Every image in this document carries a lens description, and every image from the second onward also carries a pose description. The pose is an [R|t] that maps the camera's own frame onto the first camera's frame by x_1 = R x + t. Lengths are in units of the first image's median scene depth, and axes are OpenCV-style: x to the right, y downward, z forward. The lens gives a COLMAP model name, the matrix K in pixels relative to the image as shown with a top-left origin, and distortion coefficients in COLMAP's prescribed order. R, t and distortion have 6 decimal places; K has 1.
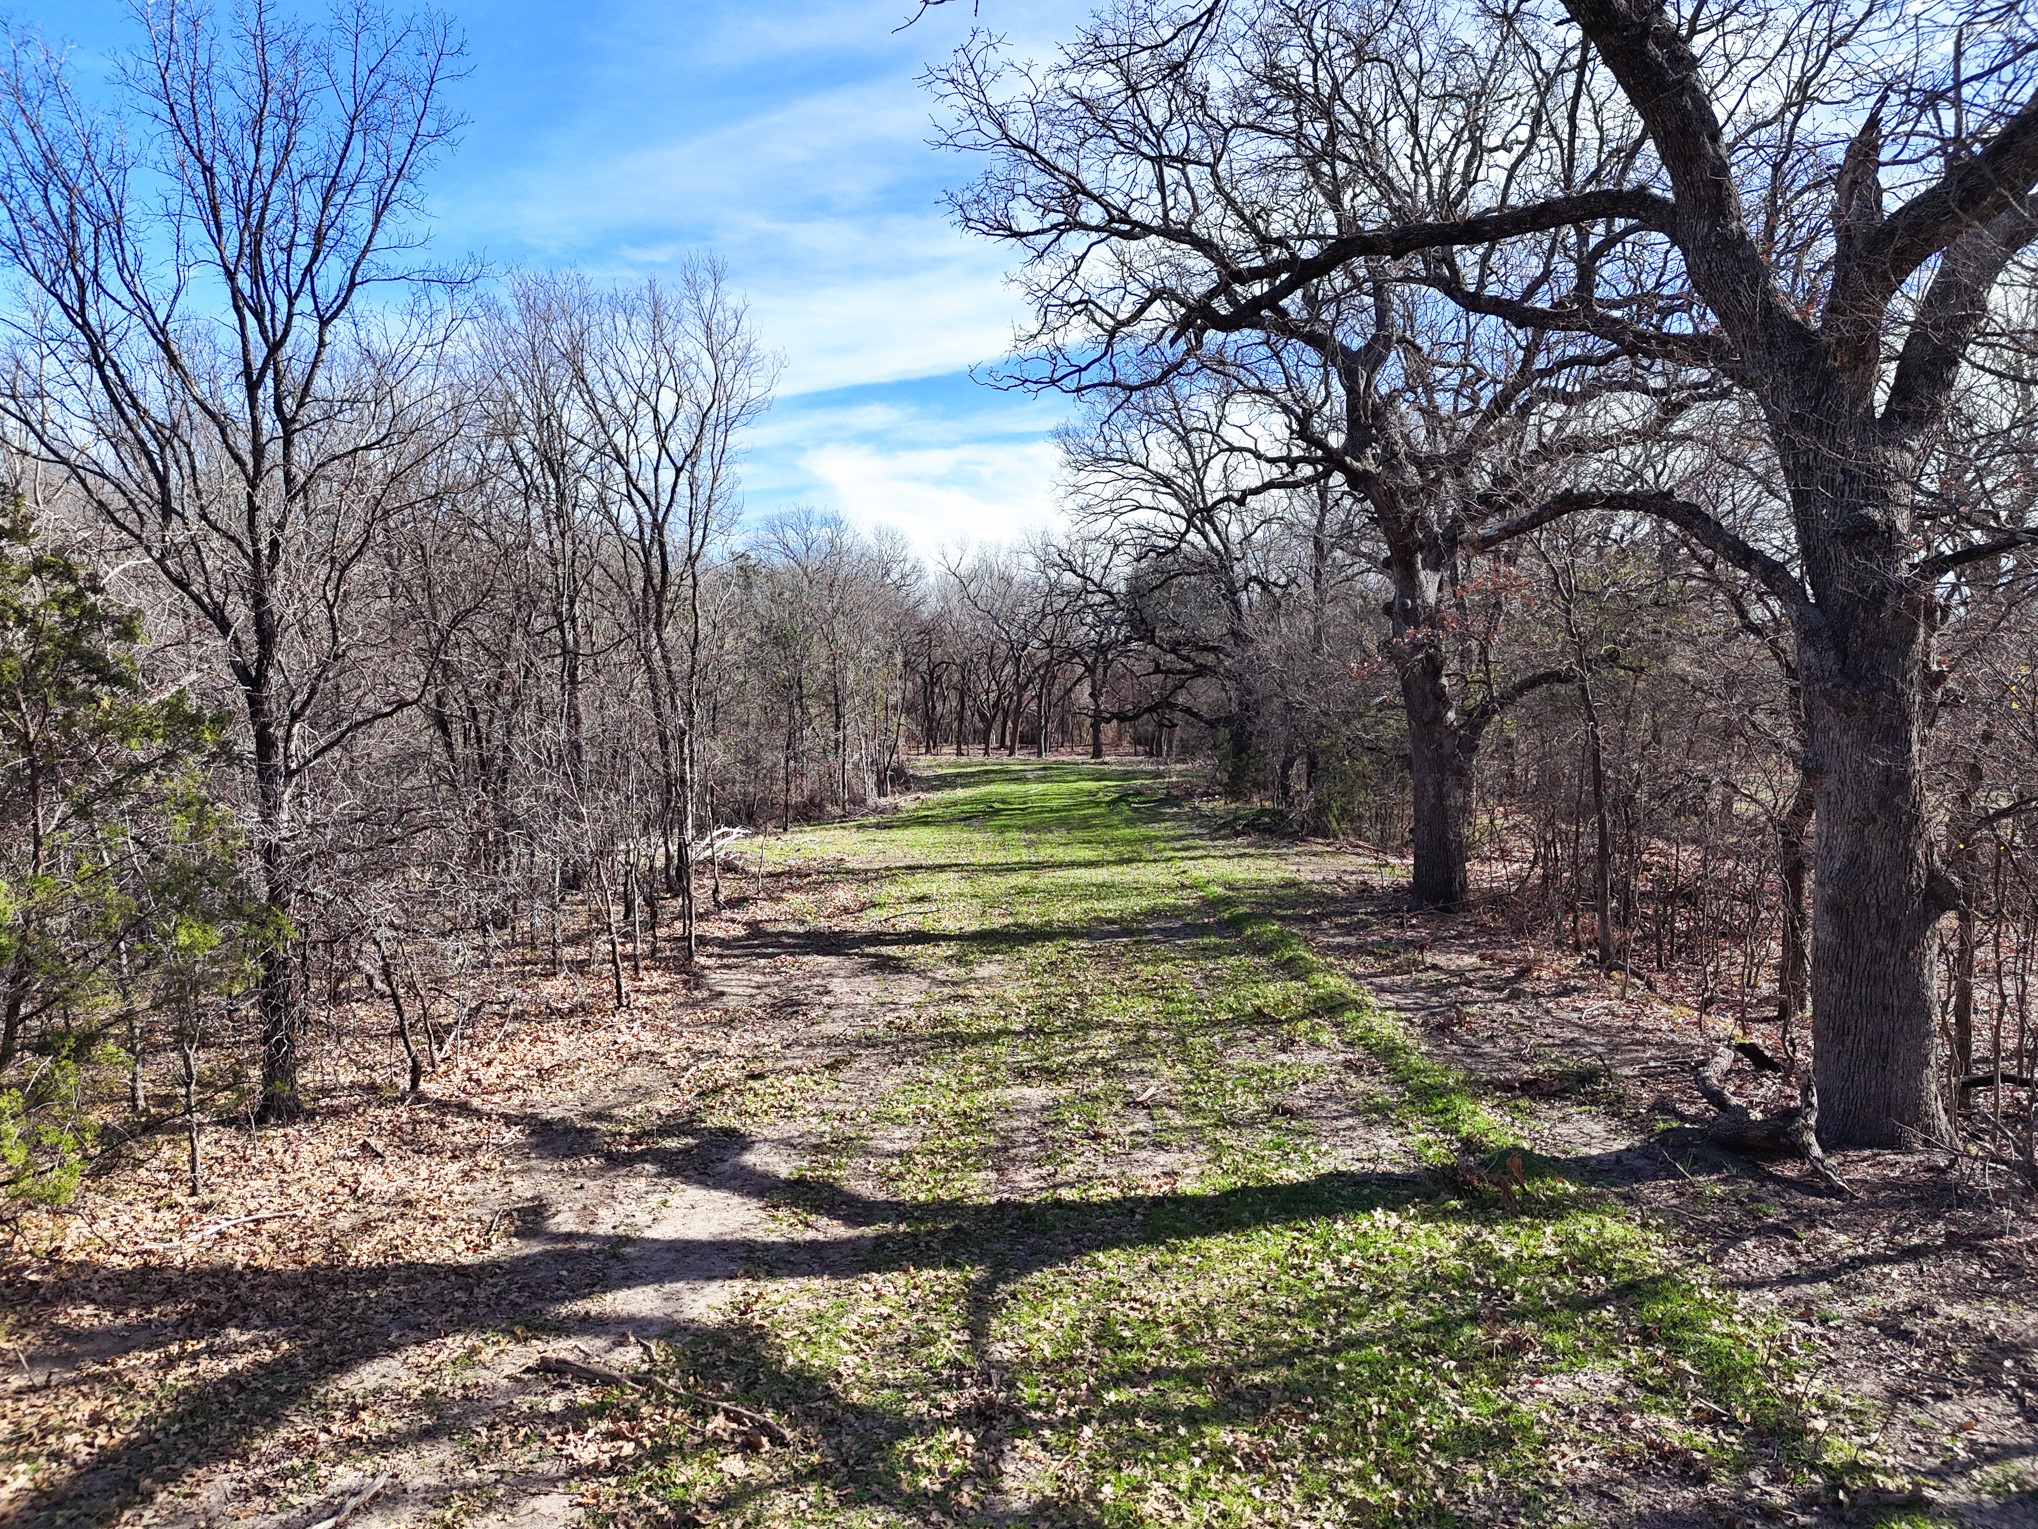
lens RADIAL K [[1502.9, 0, 1022.9], [0, 1502.9, 753.5], [0, 0, 1]] dist [0.057411, -0.050834]
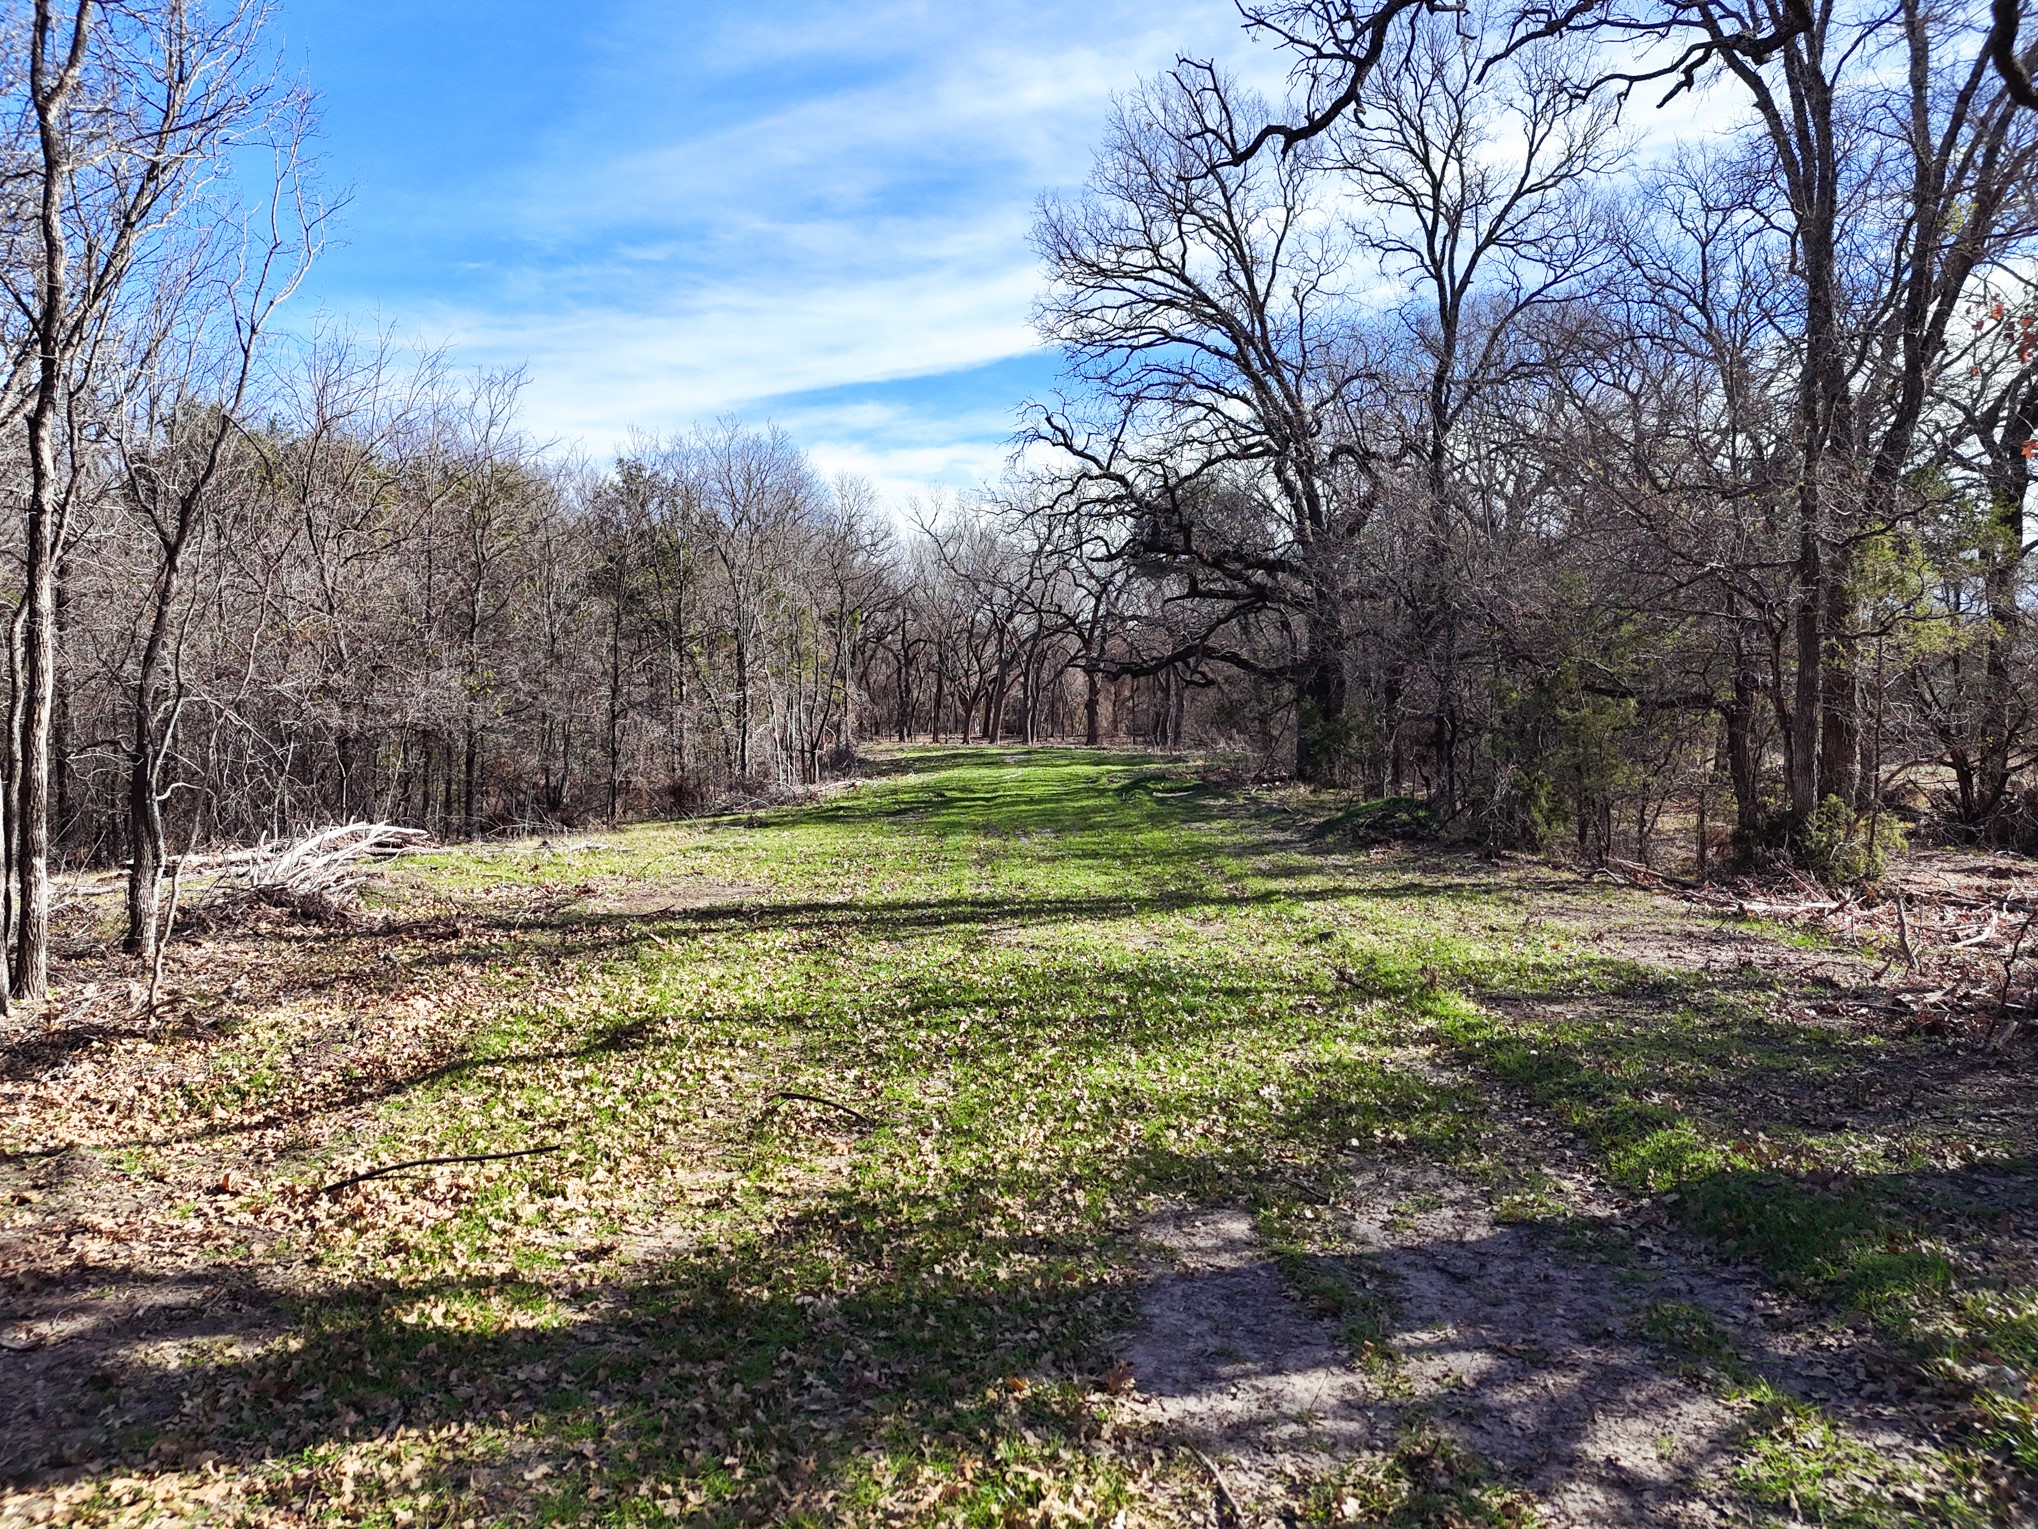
lens RADIAL K [[1493.7, 0, 1023.6], [0, 1493.7, 772.0], [0, 0, 1]] dist [0.065052, -0.066686]
pose [[0.999952, 0.007380, 0.006466, 0.010595], [-0.007466, 0.999883, 0.013325, 0.015518], [-0.006367, -0.013373, 0.999890, 0.329671]]
